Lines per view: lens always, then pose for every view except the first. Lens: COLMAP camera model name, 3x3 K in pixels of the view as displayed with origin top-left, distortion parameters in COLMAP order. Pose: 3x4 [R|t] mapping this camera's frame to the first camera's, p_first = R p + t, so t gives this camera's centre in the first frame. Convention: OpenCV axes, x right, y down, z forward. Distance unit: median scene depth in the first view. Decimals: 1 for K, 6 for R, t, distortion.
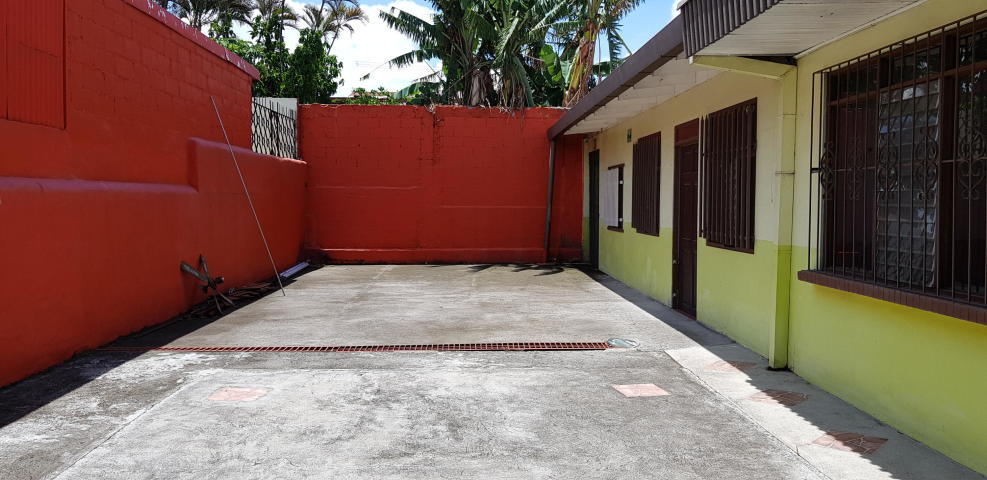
lens RADIAL K [[790.8, 0, 491.0], [0, 790.8, 236.2], [0, 0, 1]] dist [0.039014, -0.056175]
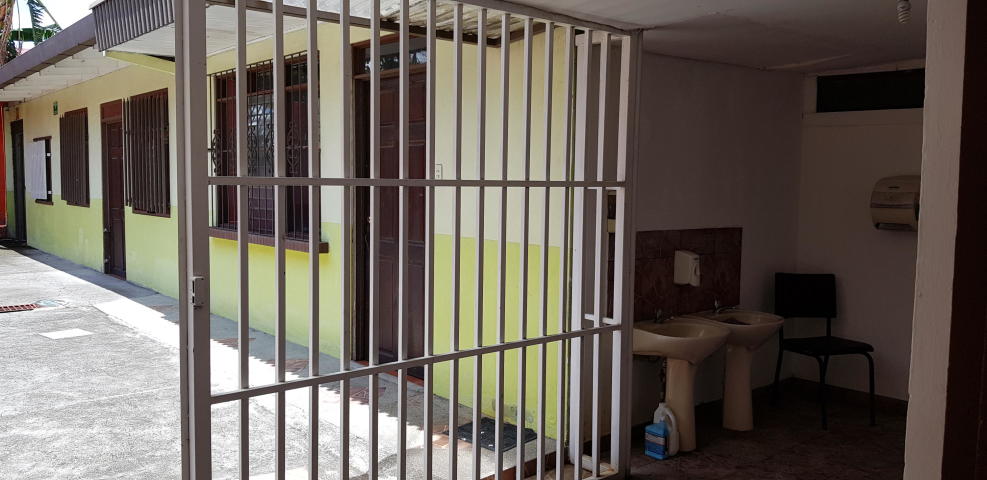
lens RADIAL K [[790.8, 0, 488.6], [0, 790.8, 240.5], [0, 0, 1]] dist [0.039014, -0.056175]
pose [[0.790914, -0.038935, 0.610687, -0.019606], [0.017337, 0.998999, 0.041239, 0.011520], [-0.611682, -0.022029, 0.790797, -0.191817]]
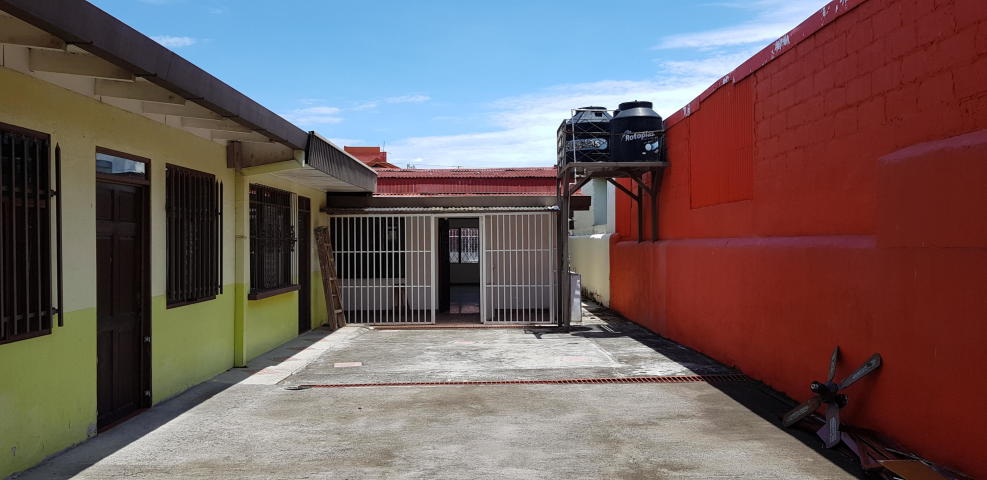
lens RADIAL K [[790.8, 0, 493.9], [0, 790.8, 240.2], [0, 0, 1]] dist [0.039014, -0.056175]
pose [[-0.999698, 0.004386, 0.024198, -0.104479], [0.005479, 0.998959, 0.045279, -0.092506], [-0.023974, 0.045398, -0.998681, 1.669047]]
